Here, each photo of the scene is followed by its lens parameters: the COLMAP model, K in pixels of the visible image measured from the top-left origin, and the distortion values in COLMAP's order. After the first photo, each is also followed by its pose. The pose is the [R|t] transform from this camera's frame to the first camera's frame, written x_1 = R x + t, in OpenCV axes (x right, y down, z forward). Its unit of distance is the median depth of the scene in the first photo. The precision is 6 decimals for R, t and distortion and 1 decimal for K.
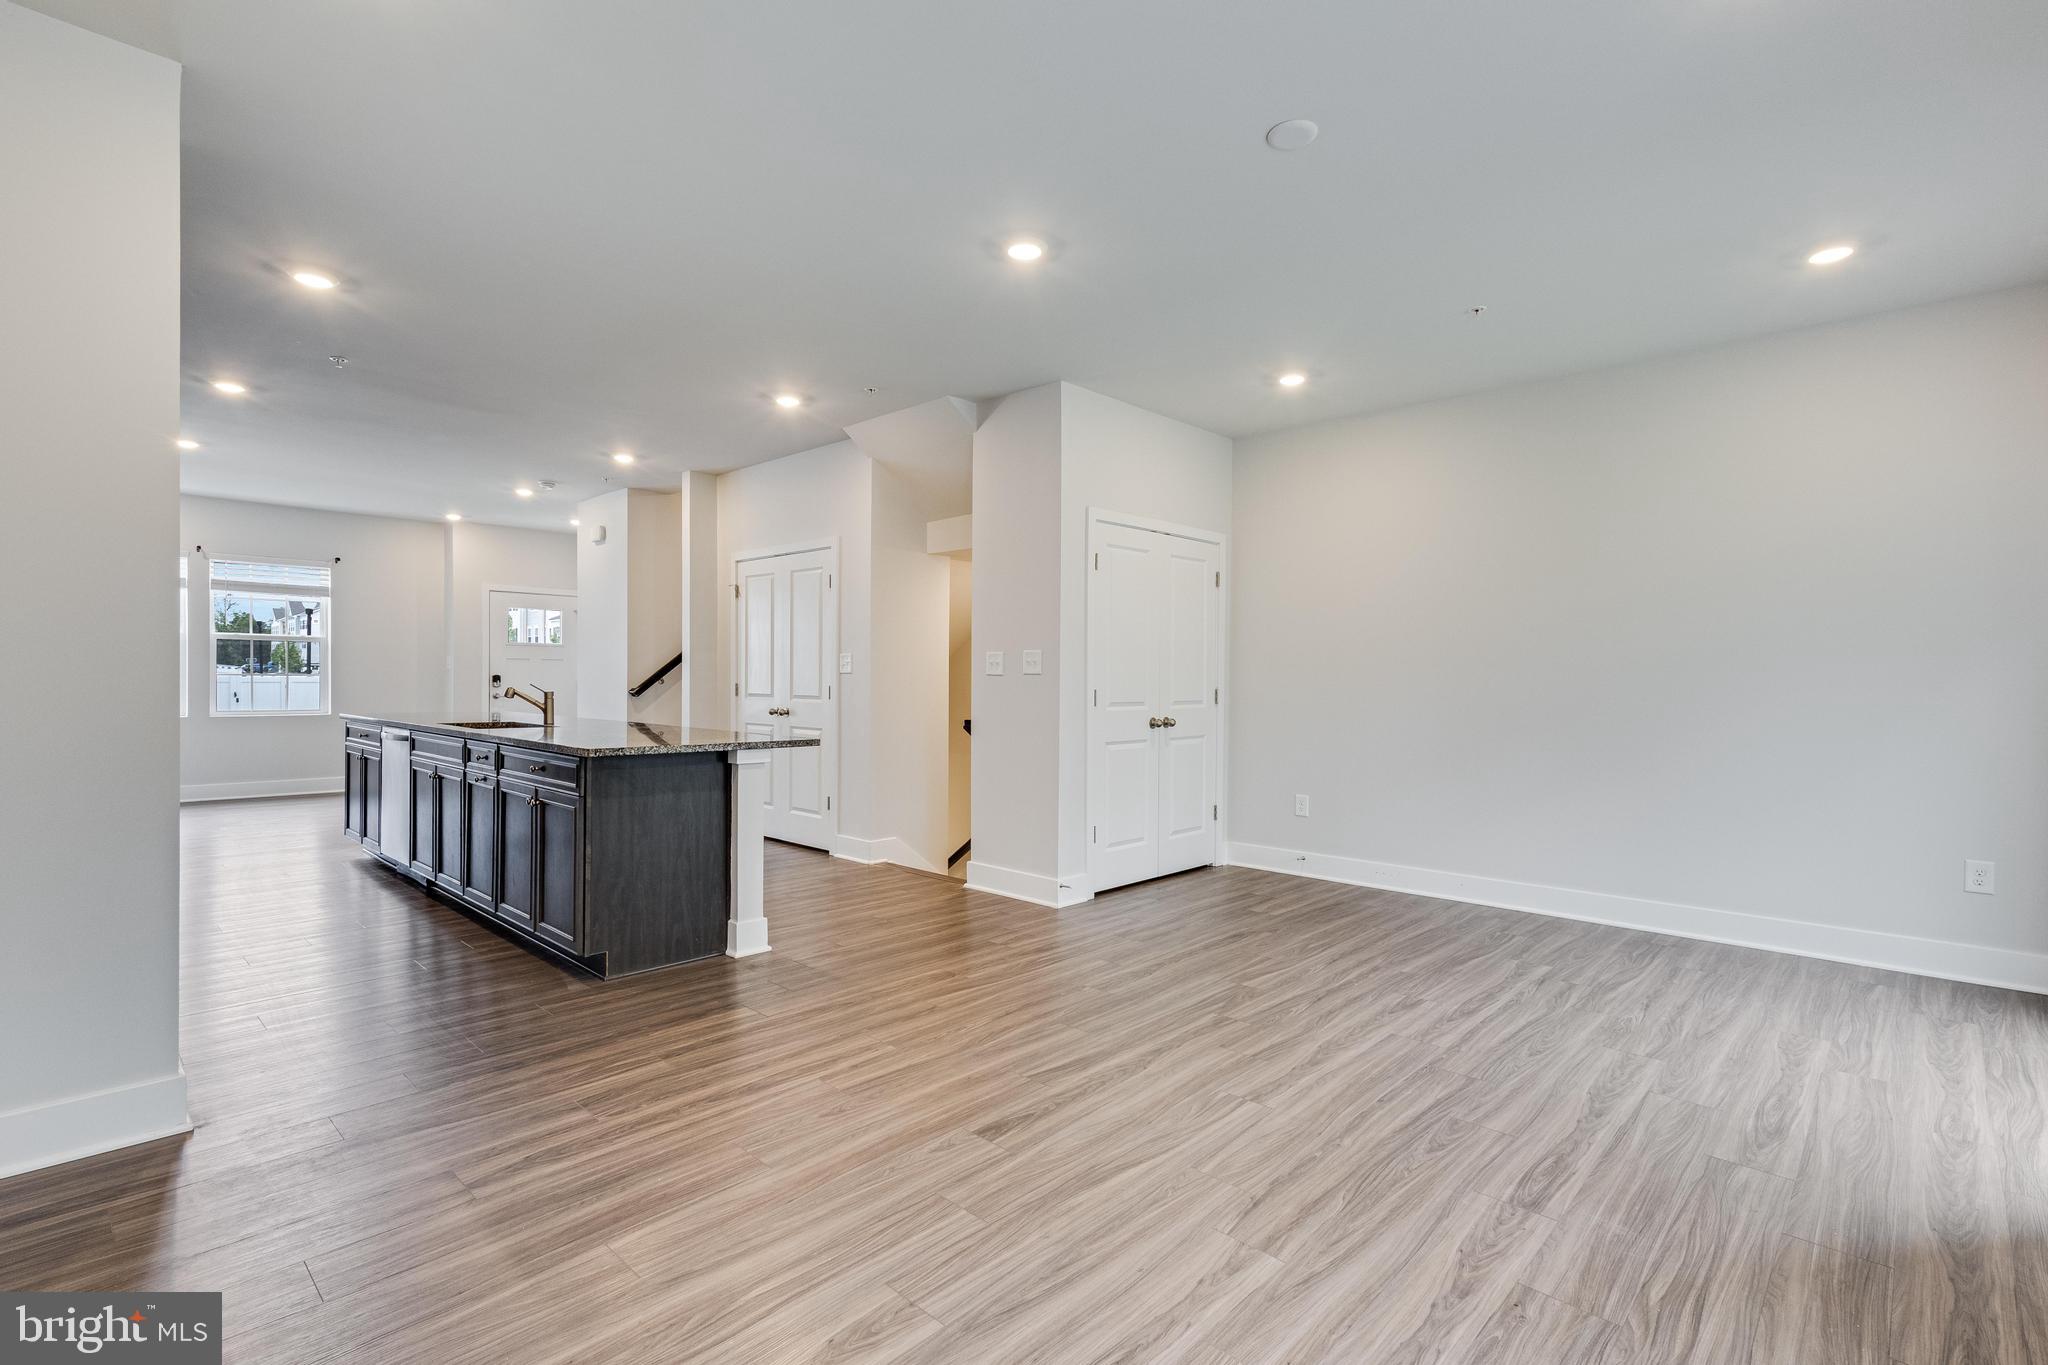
lens RADIAL K [[956.3, 0, 1032.1], [0, 956.3, 693.4], [0, 0, 1]] dist [0.003452, 0.002895]
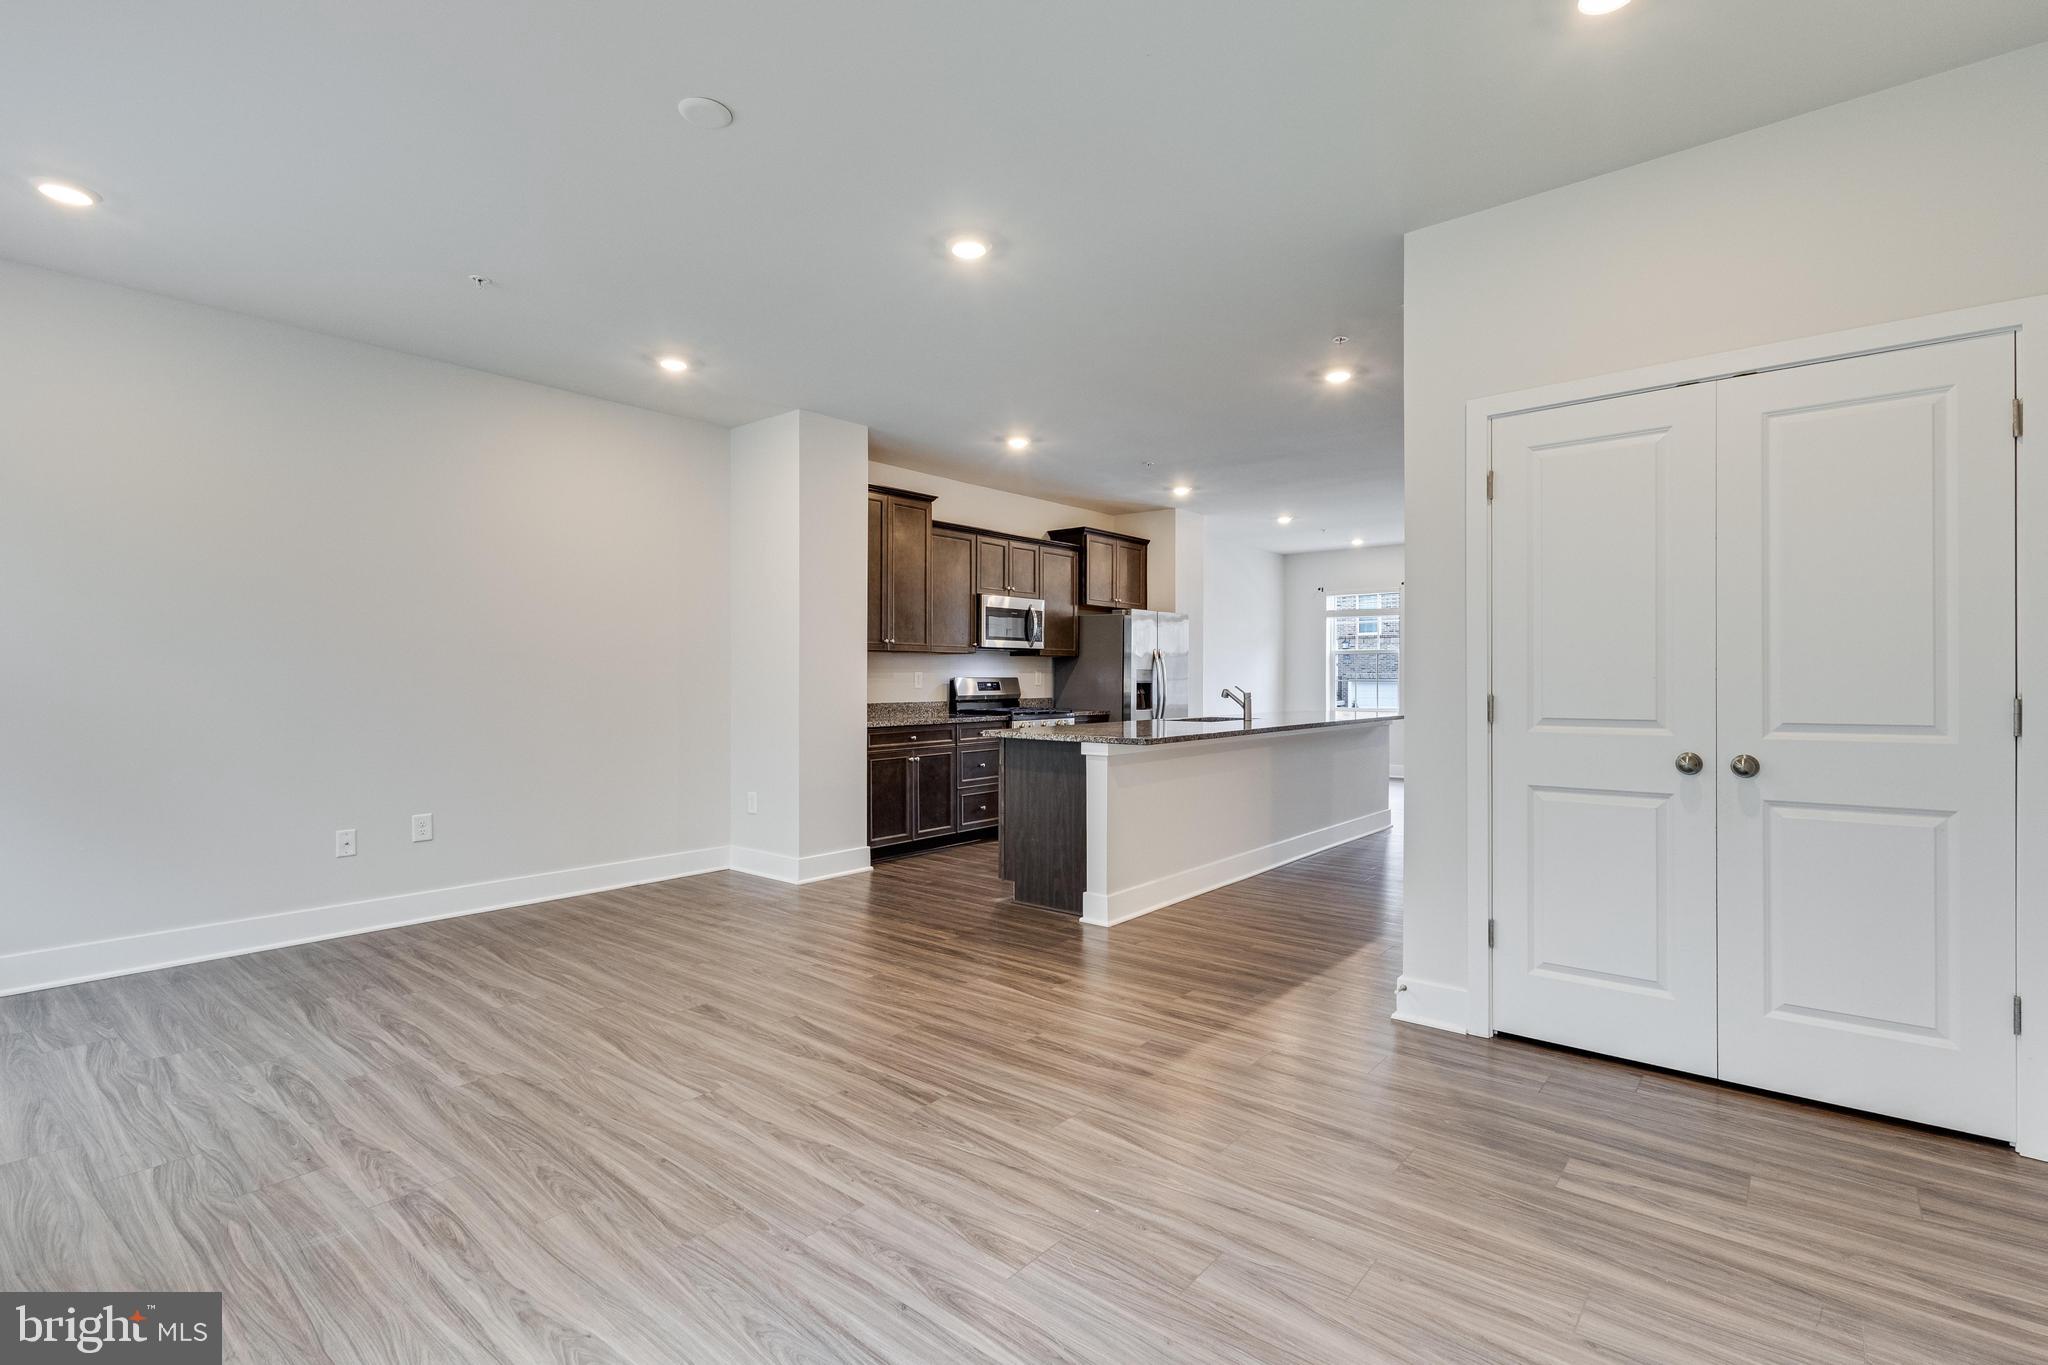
lens RADIAL K [[956.3, 0, 1019.9], [0, 956.3, 680.2], [0, 0, 1]] dist [0.003452, 0.002895]
pose [[0.050808, -0.006930, -0.998684, 0.658783], [-0.013598, 0.999878, -0.007630, -0.004534], [0.998616, 0.013968, 0.050708, 0.669667]]
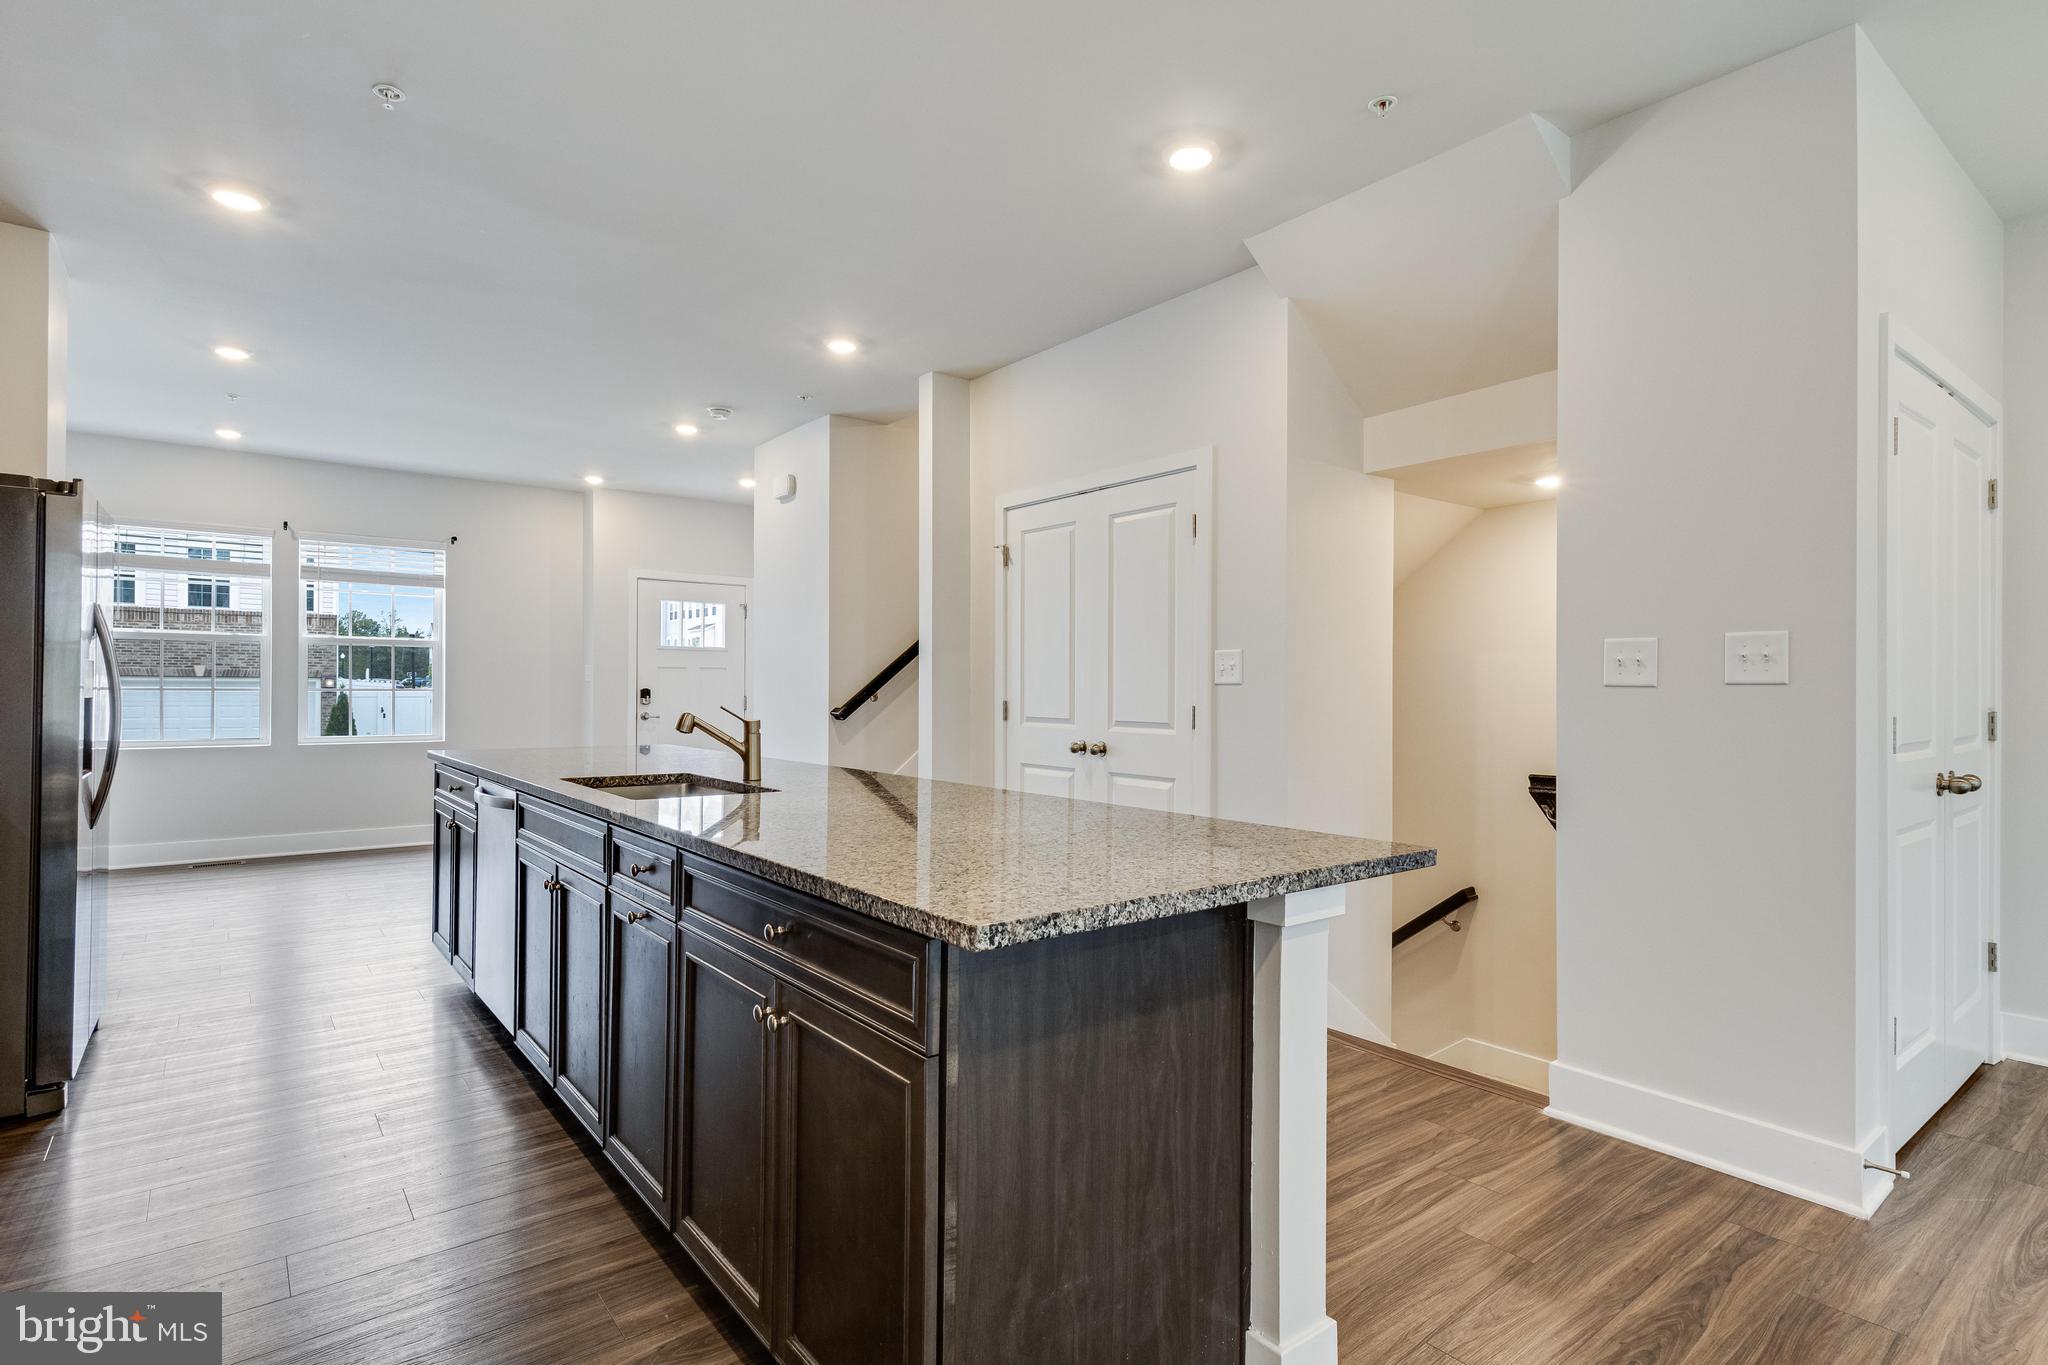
lens RADIAL K [[1013.8, 0, 1026.7], [0, 1013.8, 687.5], [0, 0, 1]] dist [-0.006808, -0.001781]
pose [[0.990118, -0.004626, -0.140158, -0.276279], [0.002161, 0.999840, -0.017735, -0.010225], [0.140217, 0.017257, 0.989970, 0.463883]]
